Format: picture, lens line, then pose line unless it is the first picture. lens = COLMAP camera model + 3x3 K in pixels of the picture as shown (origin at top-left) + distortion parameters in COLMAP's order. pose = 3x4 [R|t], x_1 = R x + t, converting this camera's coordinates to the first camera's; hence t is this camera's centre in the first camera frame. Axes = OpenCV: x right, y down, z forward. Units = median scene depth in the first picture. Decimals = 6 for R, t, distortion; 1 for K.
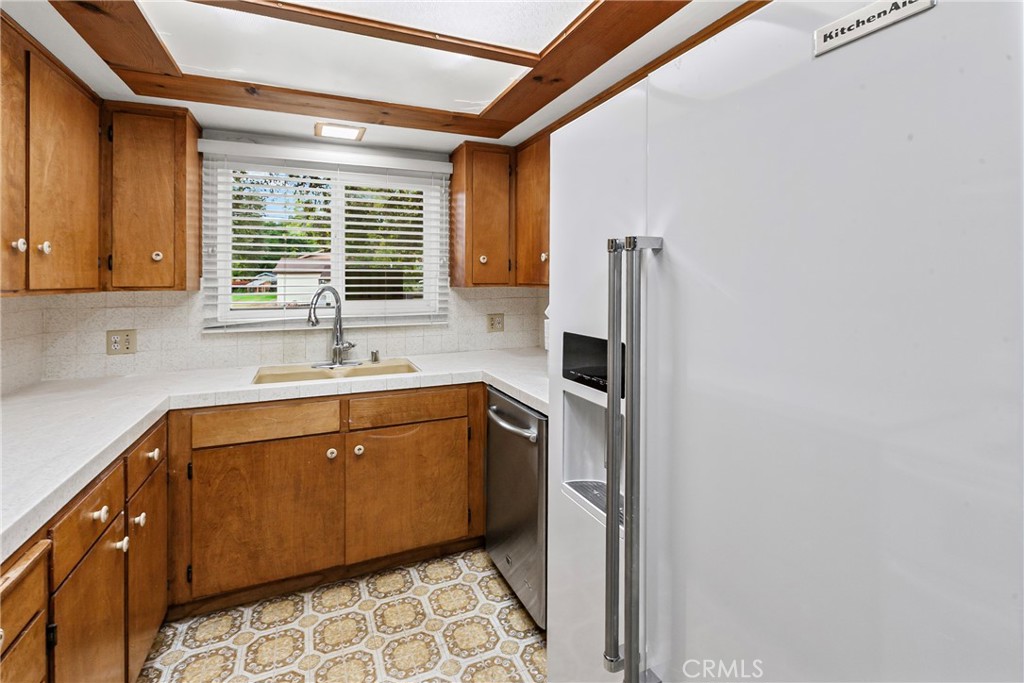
lens RADIAL K [[474.5, 0, 501.2], [0, 474.5, 276.1], [0, 0, 1]] dist [0.000178, -0.000404]
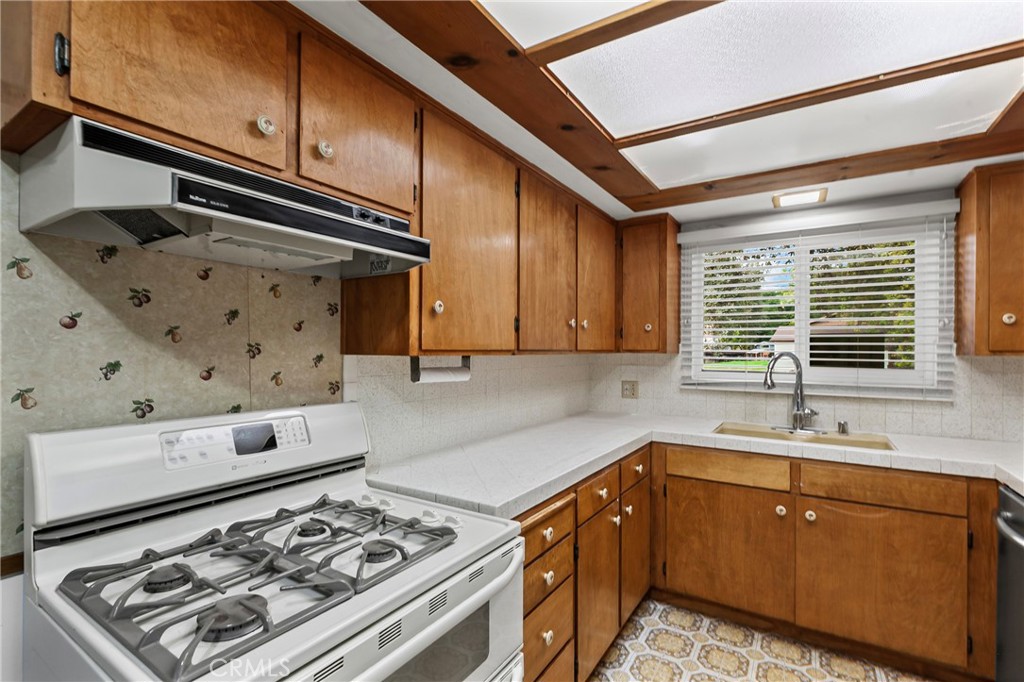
lens RADIAL K [[474.5, 0, 513.5], [0, 474.5, 343.9], [0, 0, 1]] dist [0.000178, -0.000404]
pose [[0.563379, -0.002072, -0.826196, 0.165941], [-0.000421, 0.999996, -0.002795, 0.008161], [0.826198, 0.001922, 0.563376, -0.073870]]
